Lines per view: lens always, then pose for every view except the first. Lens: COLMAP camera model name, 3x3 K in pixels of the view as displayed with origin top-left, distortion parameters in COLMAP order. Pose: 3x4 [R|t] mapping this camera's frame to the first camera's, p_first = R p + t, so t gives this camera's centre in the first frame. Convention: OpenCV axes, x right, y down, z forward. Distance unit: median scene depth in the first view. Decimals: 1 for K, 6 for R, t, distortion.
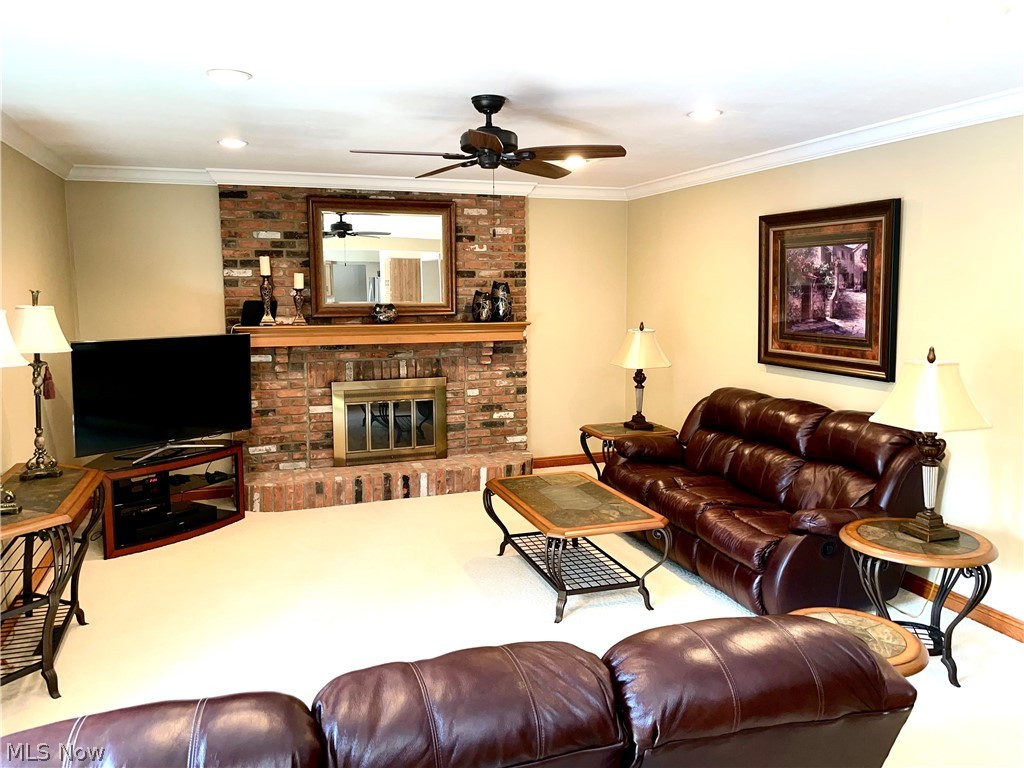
lens RADIAL K [[776.2, 0, 516.1], [0, 776.2, 379.7], [0, 0, 1]] dist [0.094123, -0.131405]
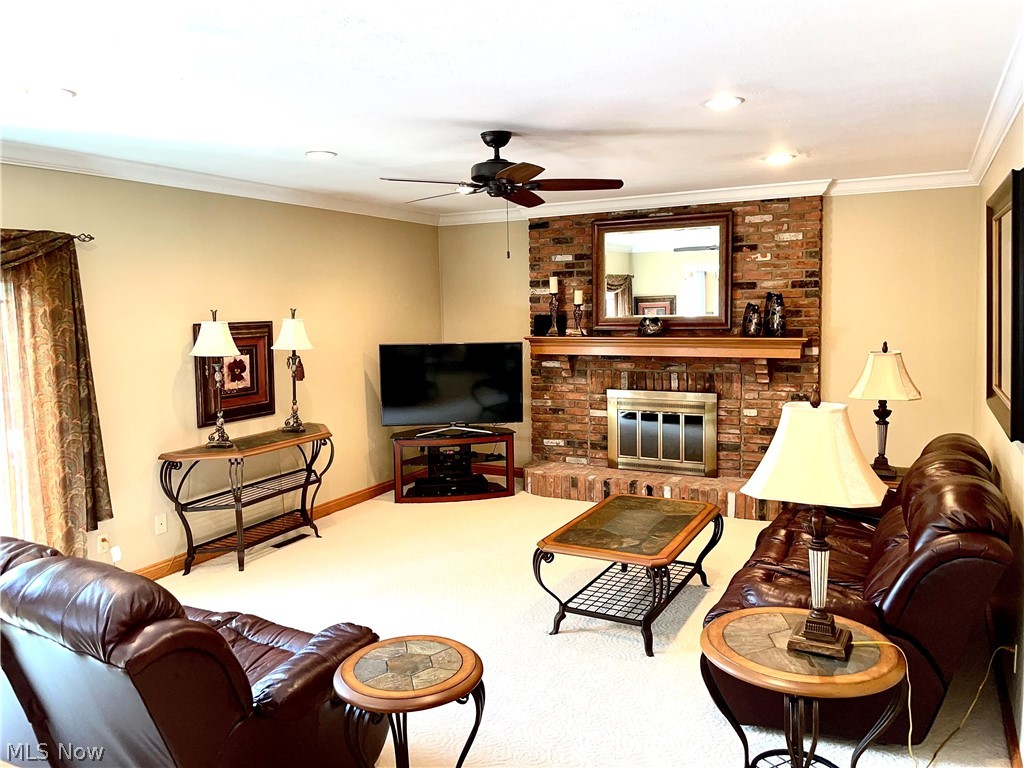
lens RADIAL K [[776.2, 0, 507.9], [0, 776.2, 377.5], [0, 0, 1]] dist [0.094123, -0.131405]
pose [[0.680456, 0.062438, -0.730125, 0.457761], [-0.073429, 0.997158, 0.016839, -0.021199], [0.729101, 0.042154, 0.683107, 0.157399]]
